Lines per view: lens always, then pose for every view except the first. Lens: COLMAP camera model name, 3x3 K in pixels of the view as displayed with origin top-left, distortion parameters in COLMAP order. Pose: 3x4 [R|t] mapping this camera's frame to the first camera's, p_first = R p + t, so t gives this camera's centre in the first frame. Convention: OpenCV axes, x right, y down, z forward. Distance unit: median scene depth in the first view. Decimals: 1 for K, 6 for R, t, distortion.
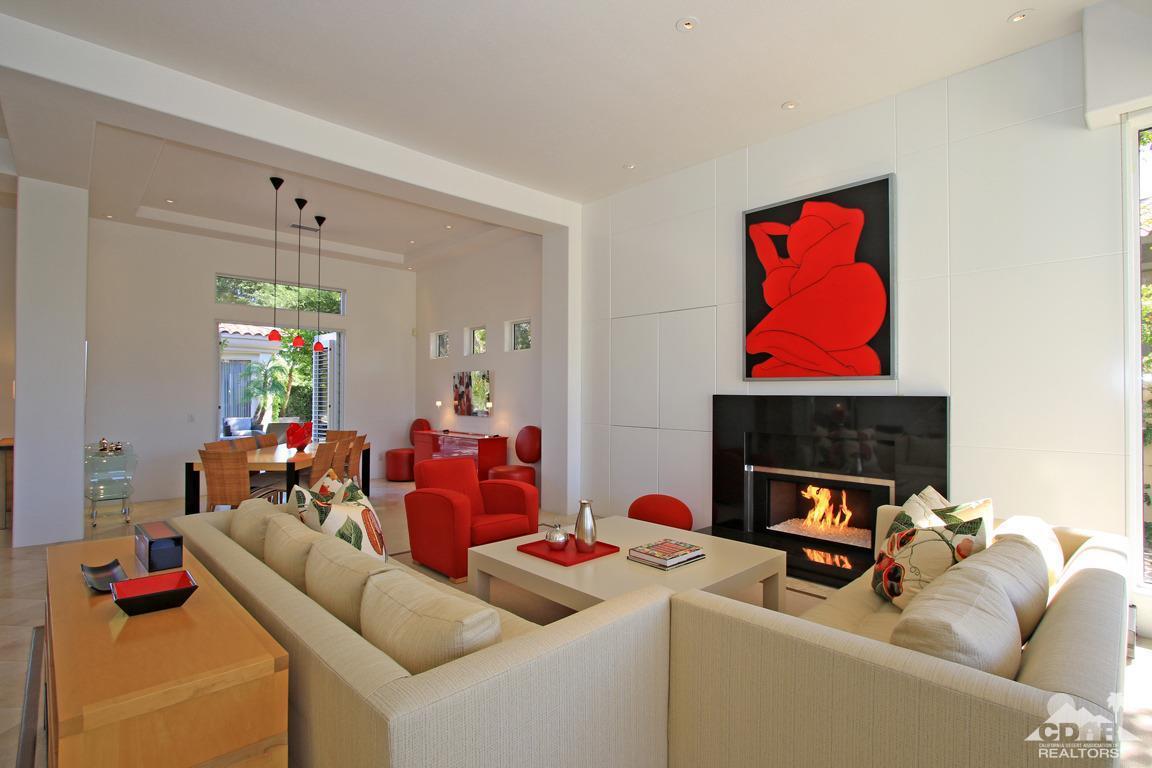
lens RADIAL K [[549.6, 0, 565.6], [0, 549.6, 390.3], [0, 0, 1]] dist [-0.019378, 0.002409]
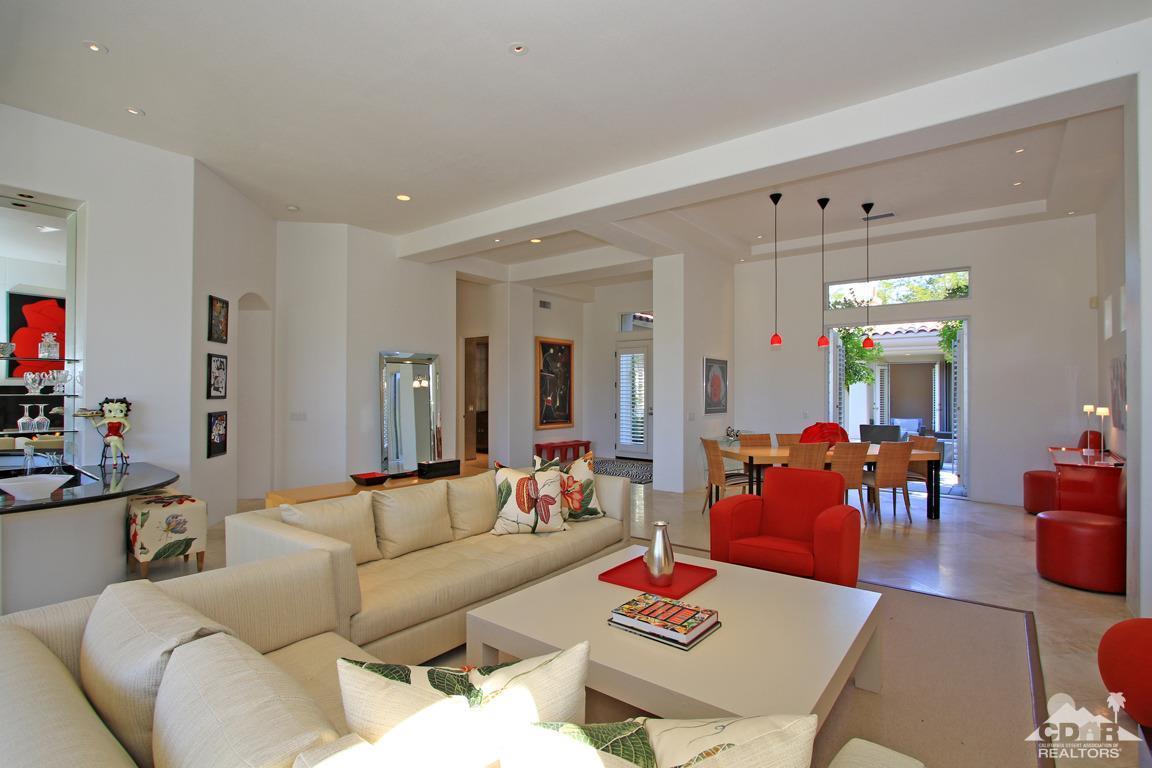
lens RADIAL K [[549.6, 0, 567.7], [0, 549.6, 386.9], [0, 0, 1]] dist [-0.019378, 0.002409]
pose [[0.152064, -0.015846, -0.988244, 0.530756], [0.007780, 0.999860, -0.014835, 0.007026], [0.988340, -0.005432, 0.152166, 0.477126]]
